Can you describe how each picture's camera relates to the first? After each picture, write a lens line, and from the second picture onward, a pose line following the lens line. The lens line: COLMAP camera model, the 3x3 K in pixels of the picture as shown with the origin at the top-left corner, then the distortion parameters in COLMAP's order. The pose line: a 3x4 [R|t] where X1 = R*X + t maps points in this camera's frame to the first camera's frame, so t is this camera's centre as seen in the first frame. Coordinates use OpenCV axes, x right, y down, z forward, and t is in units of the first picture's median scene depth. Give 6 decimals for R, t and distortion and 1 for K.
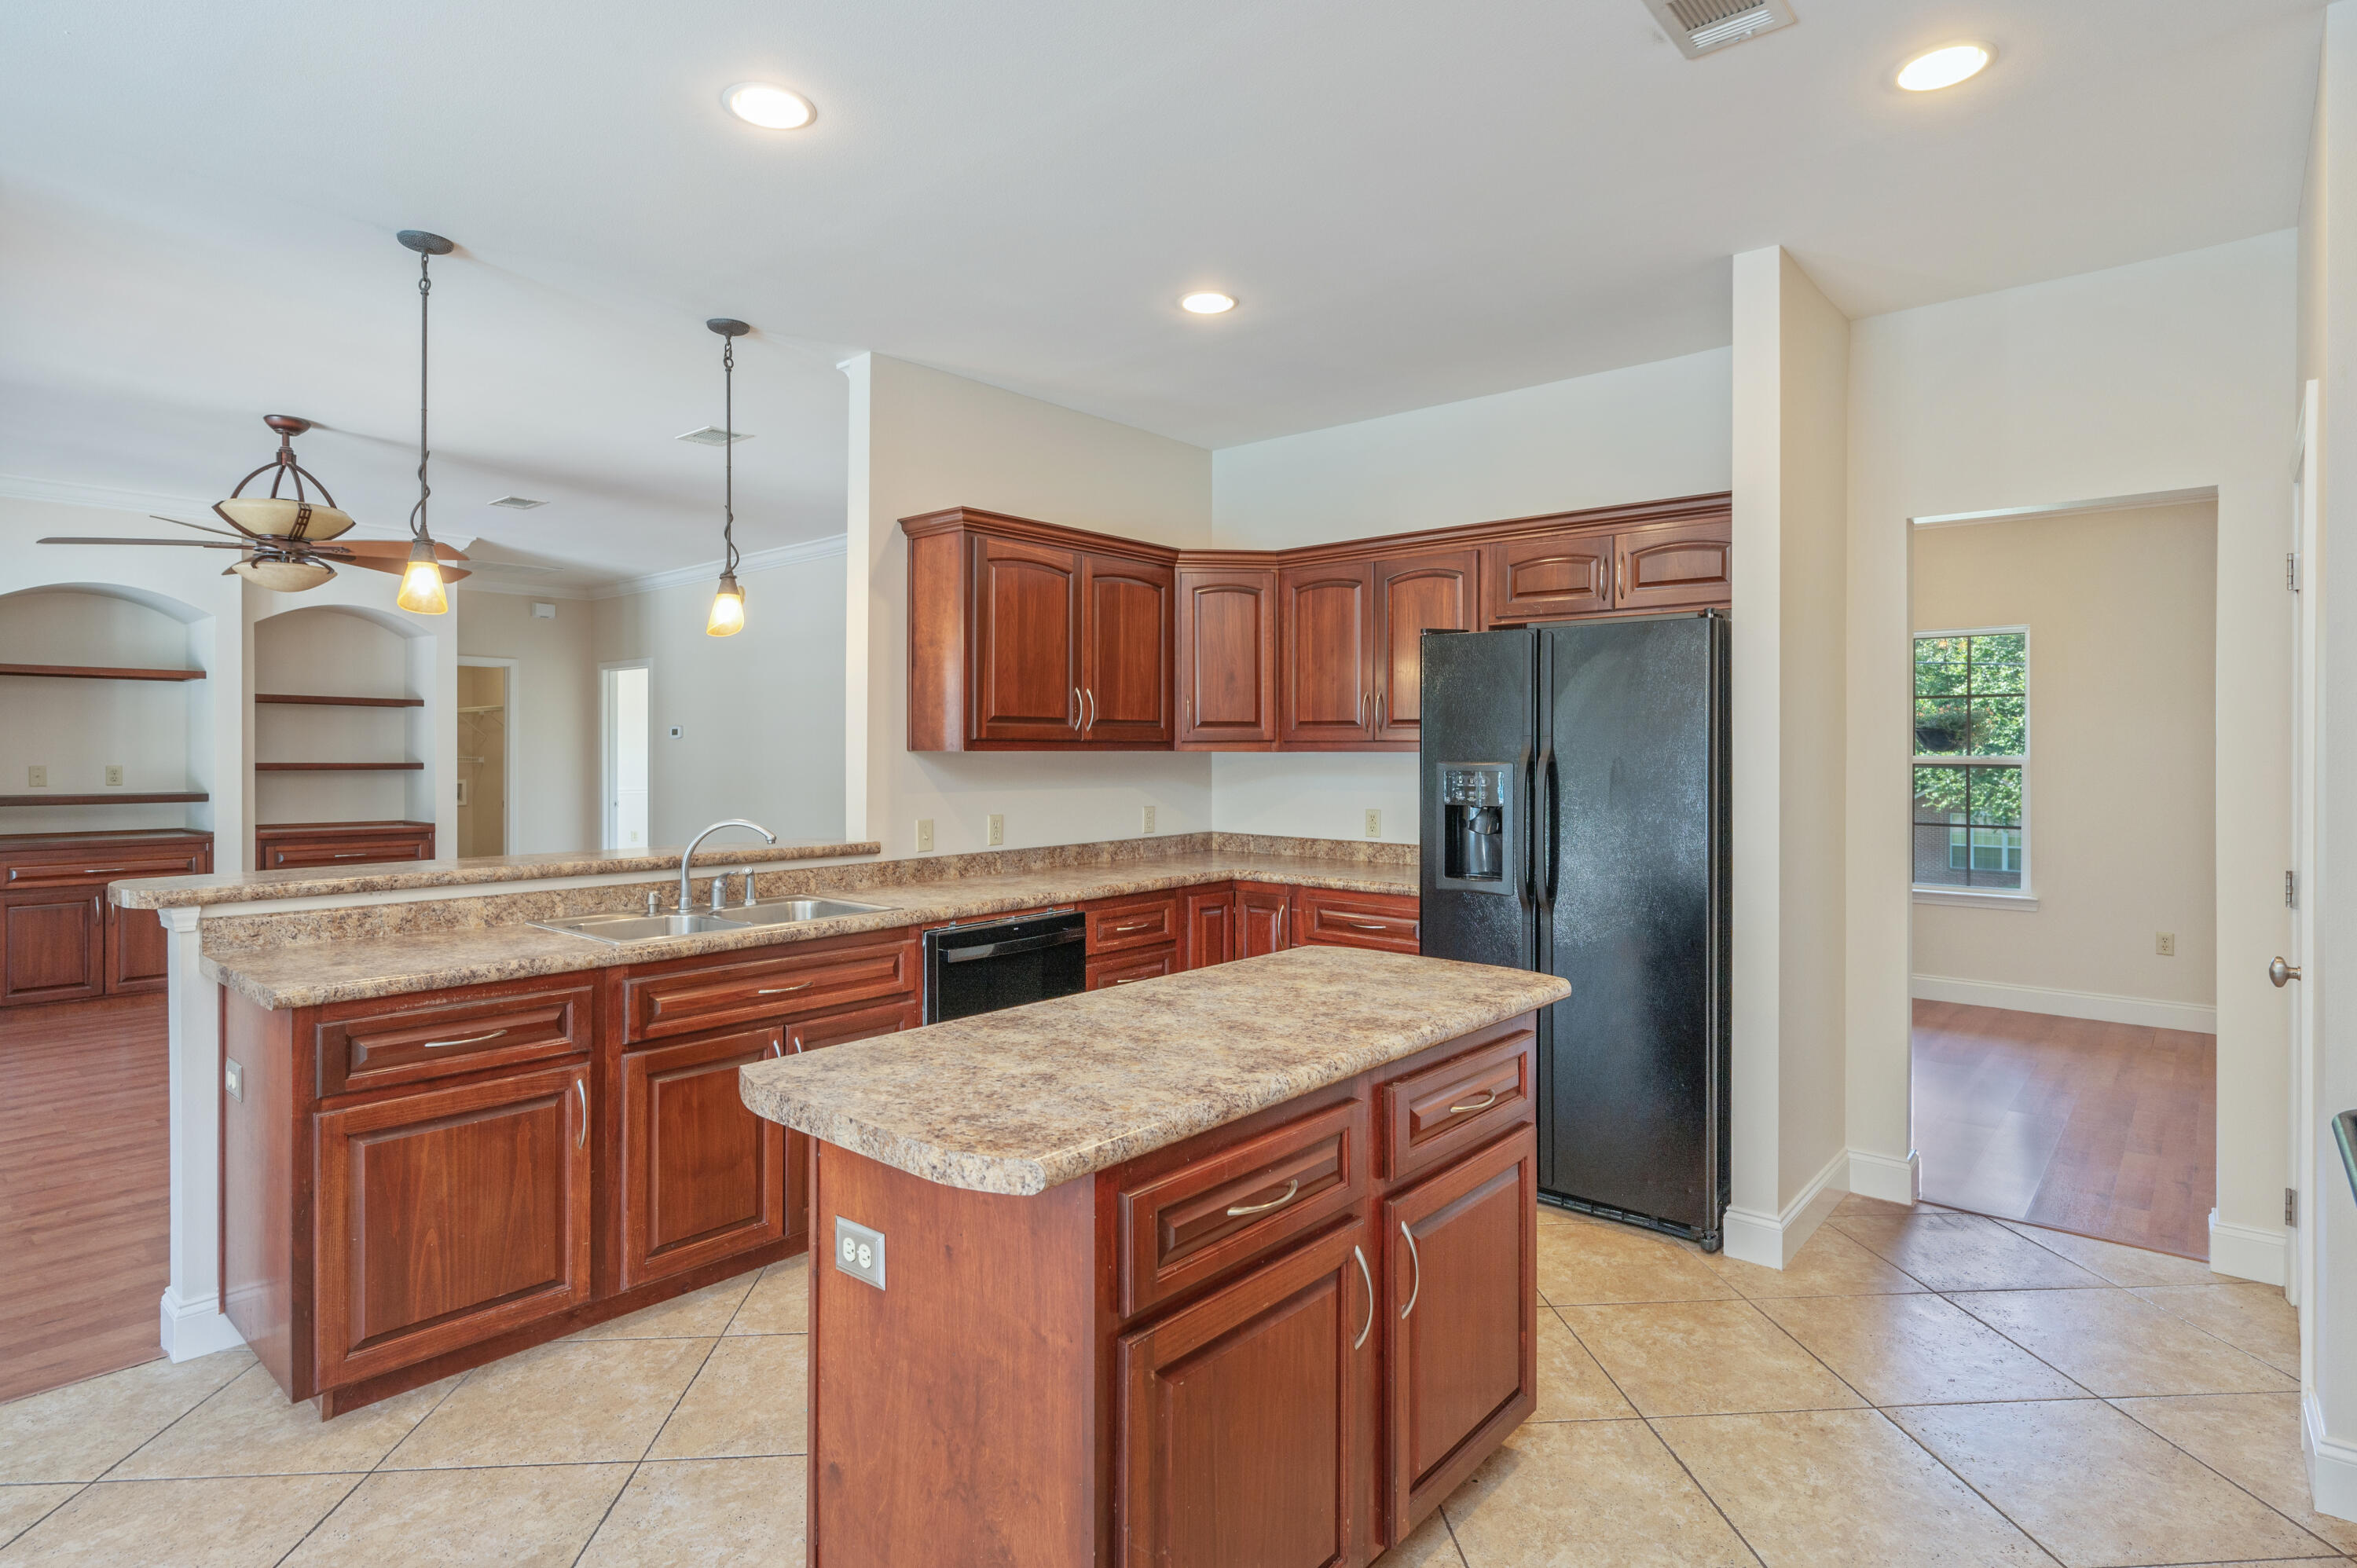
lens RADIAL K [[1210.7, 0, 1184.5], [0, 1210.7, 748.9], [0, 0, 1]] dist [-0.001281, -0.000654]
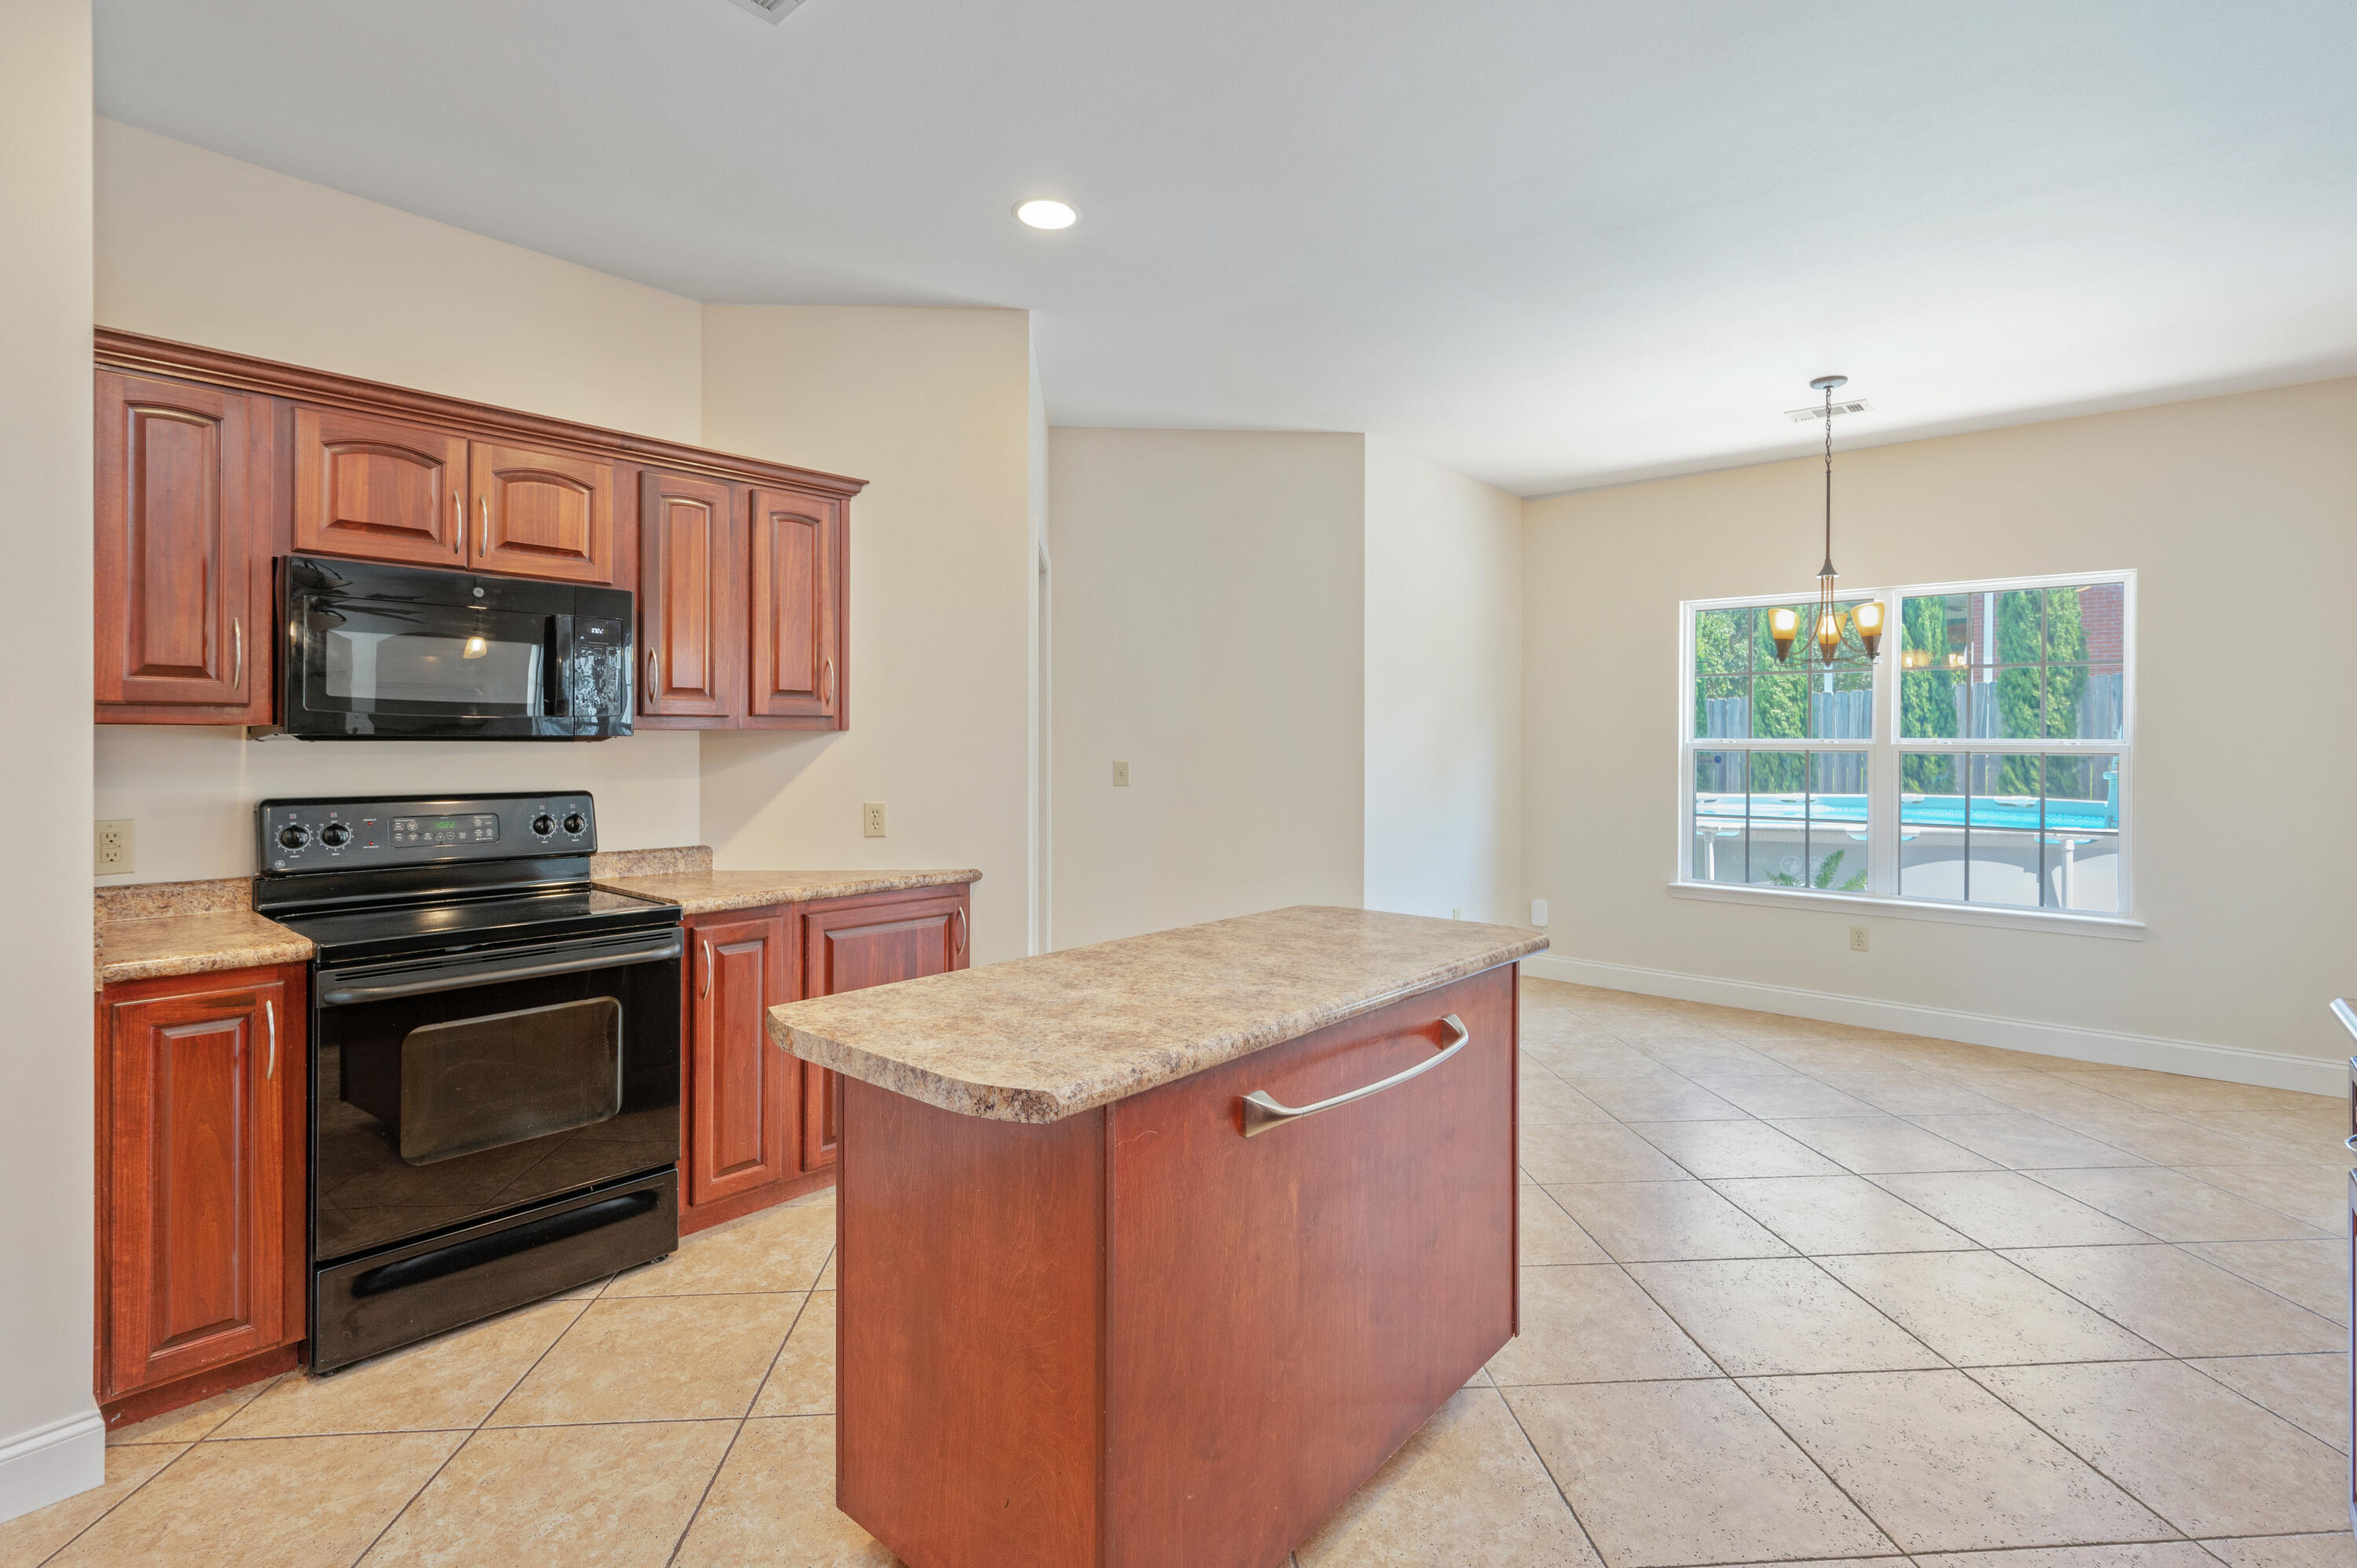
lens RADIAL K [[1086.3, 0, 1181.3], [0, 1086.3, 738.7], [0, 0, 1]] dist [0.003902, 0.000429]
pose [[-0.999941, -0.005216, -0.009489, 0.045338], [-0.005206, 0.999986, -0.001040, 0.012235], [0.009494, -0.000991, -0.999954, 1.212403]]
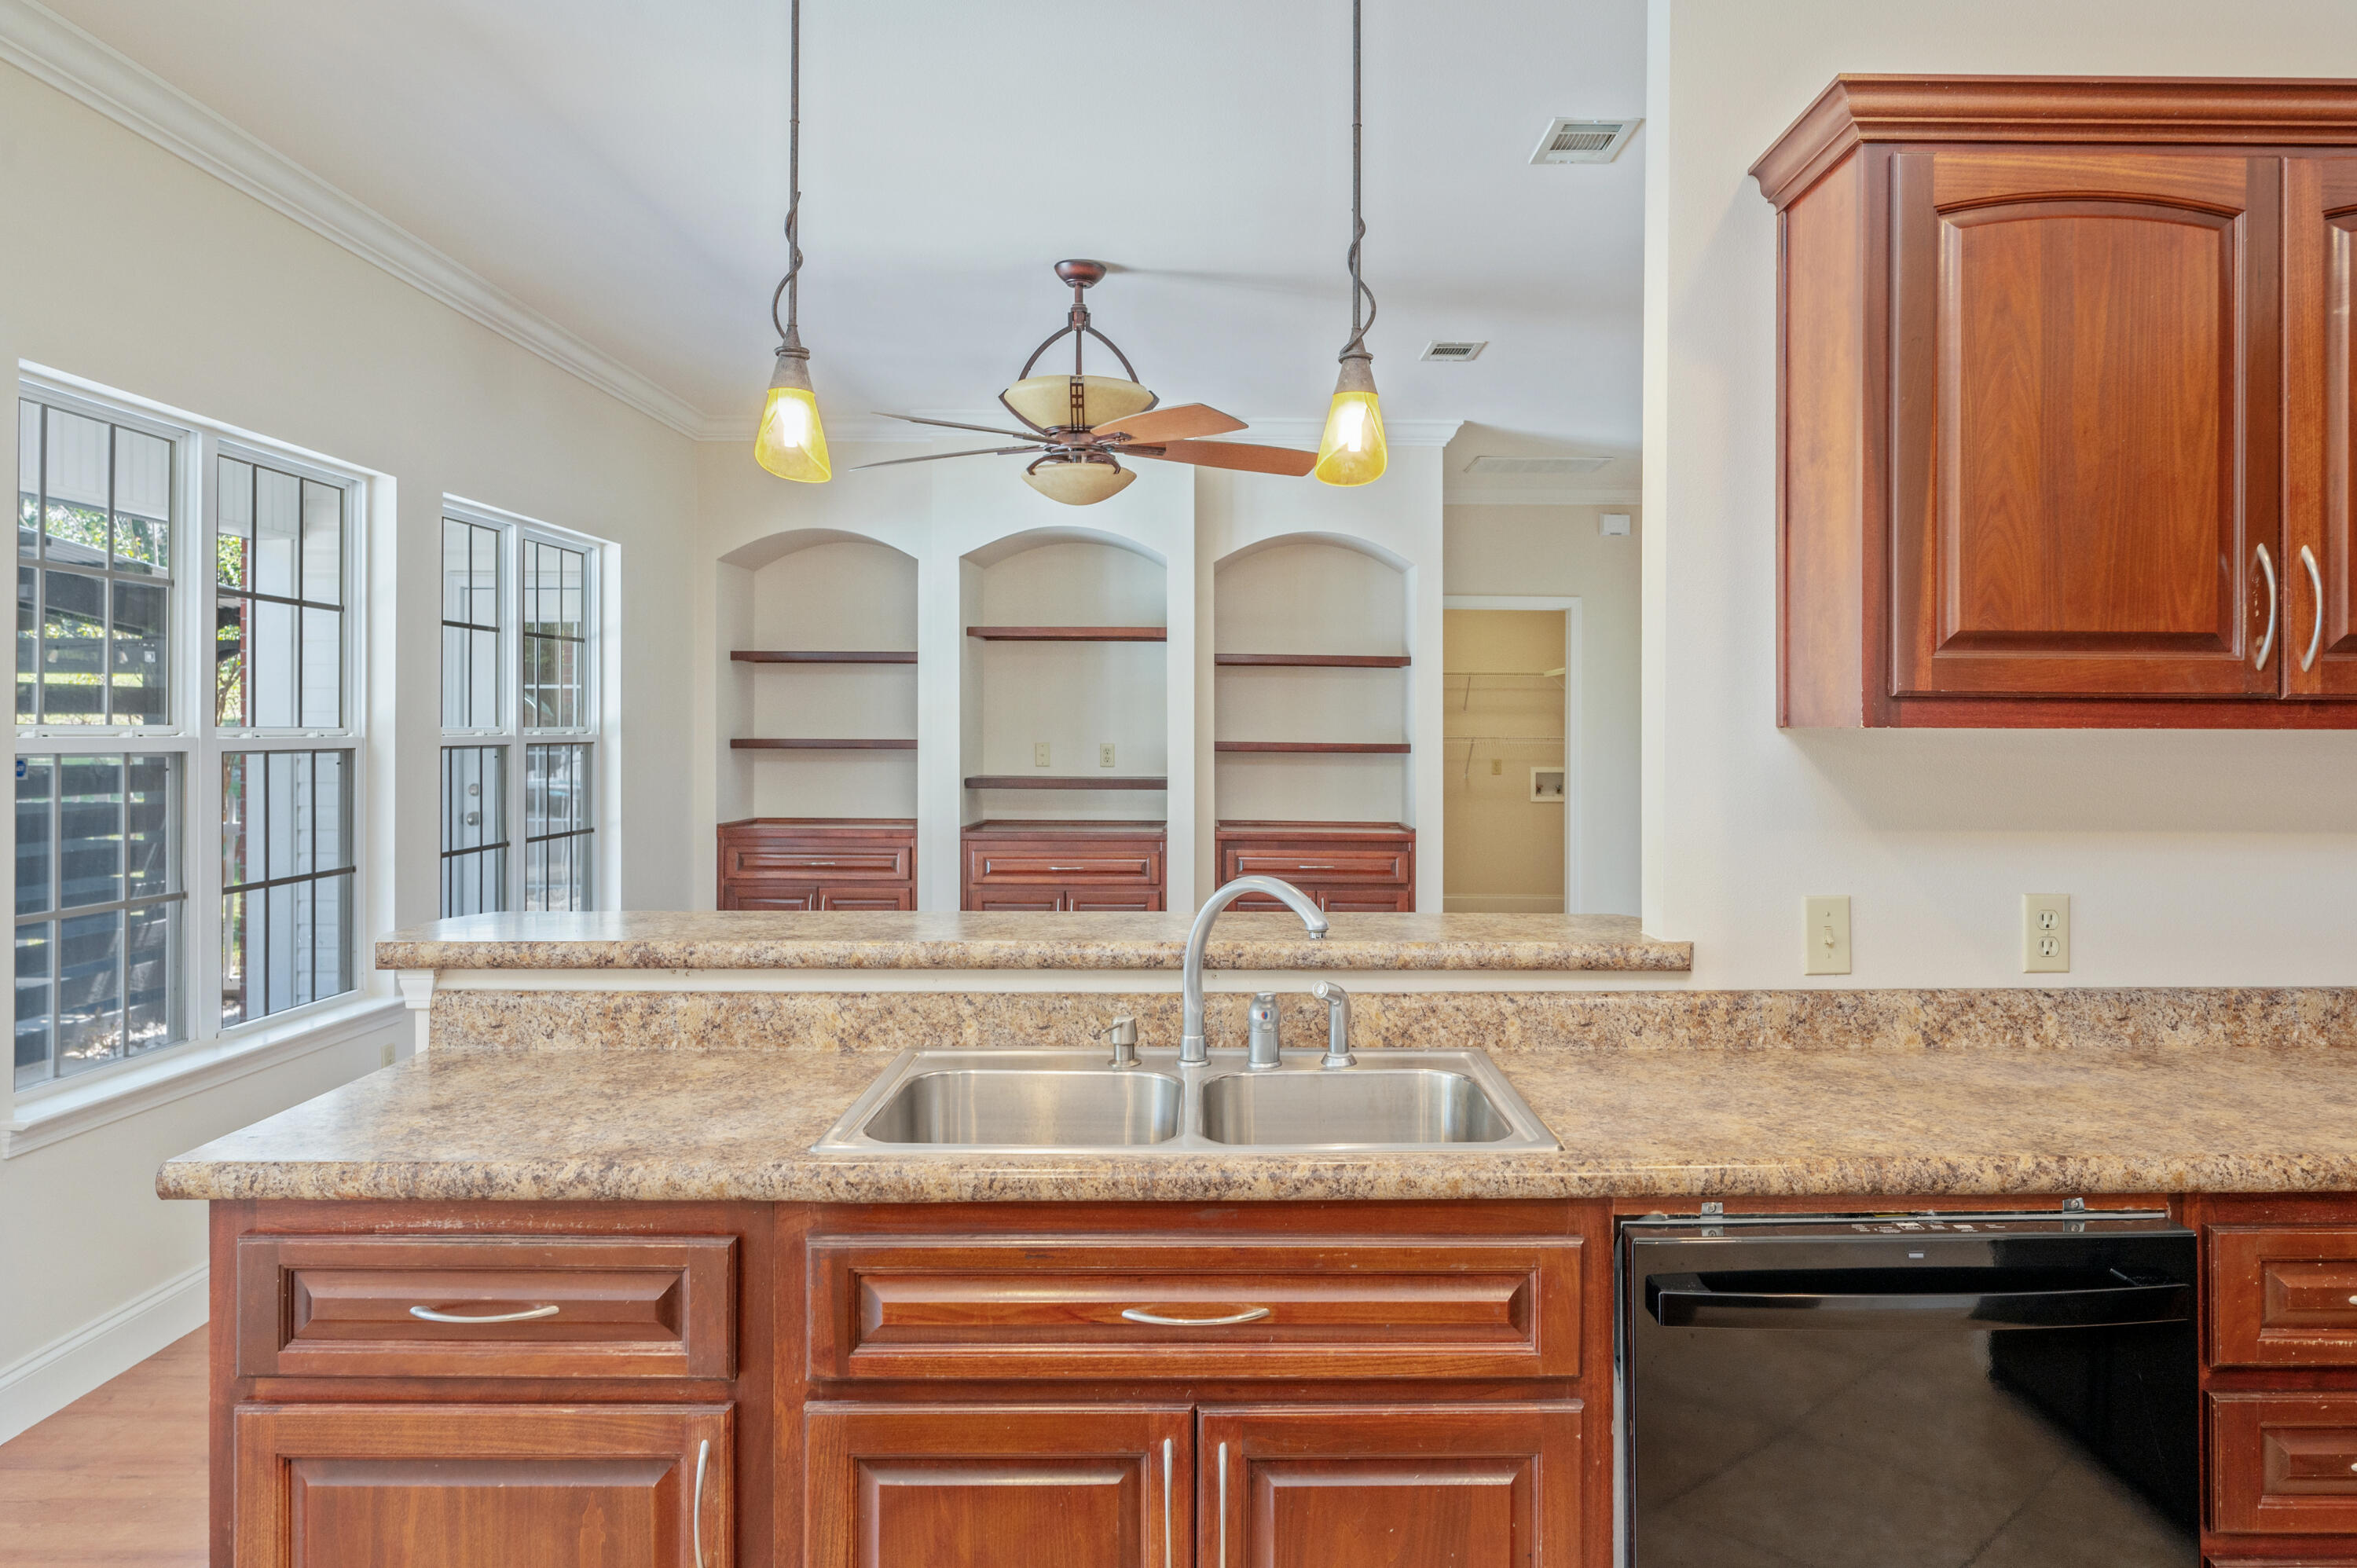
lens RADIAL K [[1693.4, 0, 1181.7], [0, 1693.4, 756.1], [0, 0, 1]] dist [0.000606, 0.001407]
pose [[0.675432, 0.015216, -0.737266, 0.071149], [-0.003508, 0.999842, 0.017421, 0.002895], [0.737414, -0.009180, 0.675378, 0.567074]]
